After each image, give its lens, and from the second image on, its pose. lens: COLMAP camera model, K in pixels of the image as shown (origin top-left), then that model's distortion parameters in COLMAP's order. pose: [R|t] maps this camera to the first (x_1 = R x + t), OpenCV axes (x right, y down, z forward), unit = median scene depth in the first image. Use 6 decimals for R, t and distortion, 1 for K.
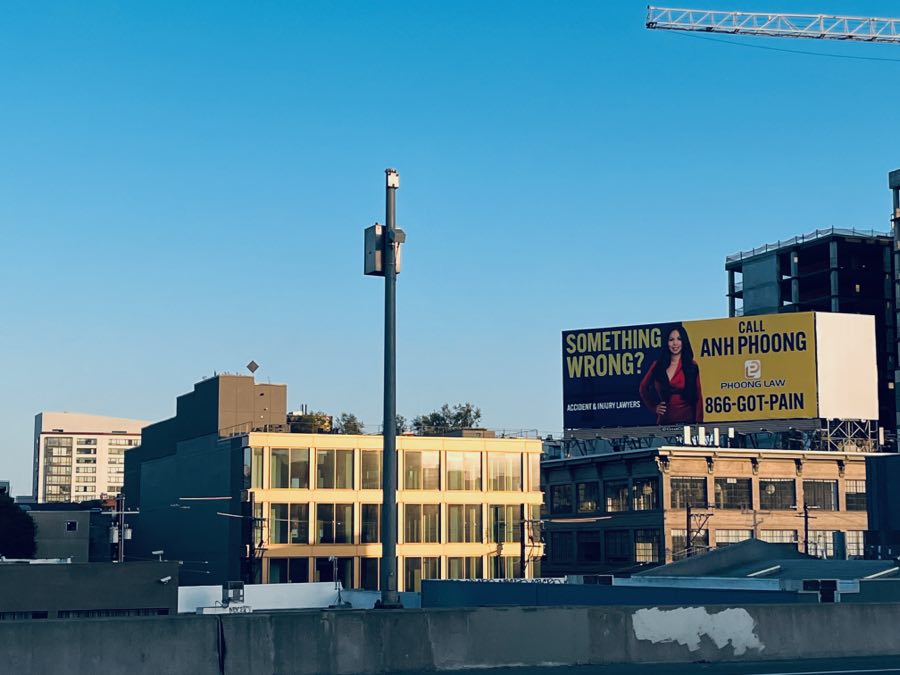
lens RADIAL K [[1612.1, 0, 450.0], [0, 1612.1, 337.5], [0, 0, 1]] dist [0.102999, -0.410496]
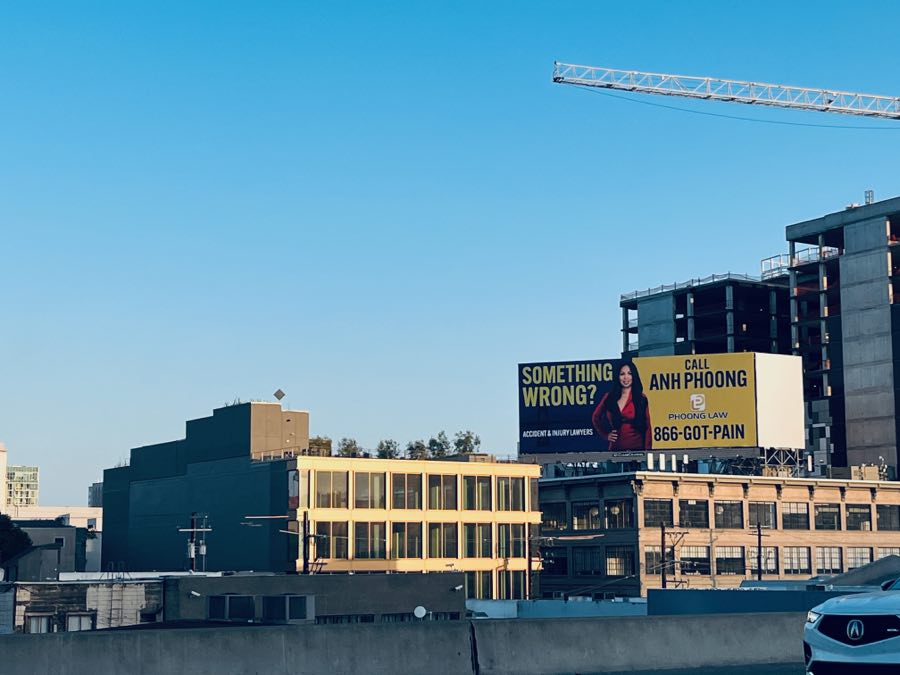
lens RADIAL K [[1612.1, 0, 450.0], [0, 1612.1, 337.5], [0, 0, 1]] dist [0.102999, -0.410496]
pose [[0.985699, 0.022414, 0.167021, -0.169090], [-0.020860, 0.999721, -0.011049, -0.009280], [-0.167222, 0.007407, 0.985891, -0.073431]]
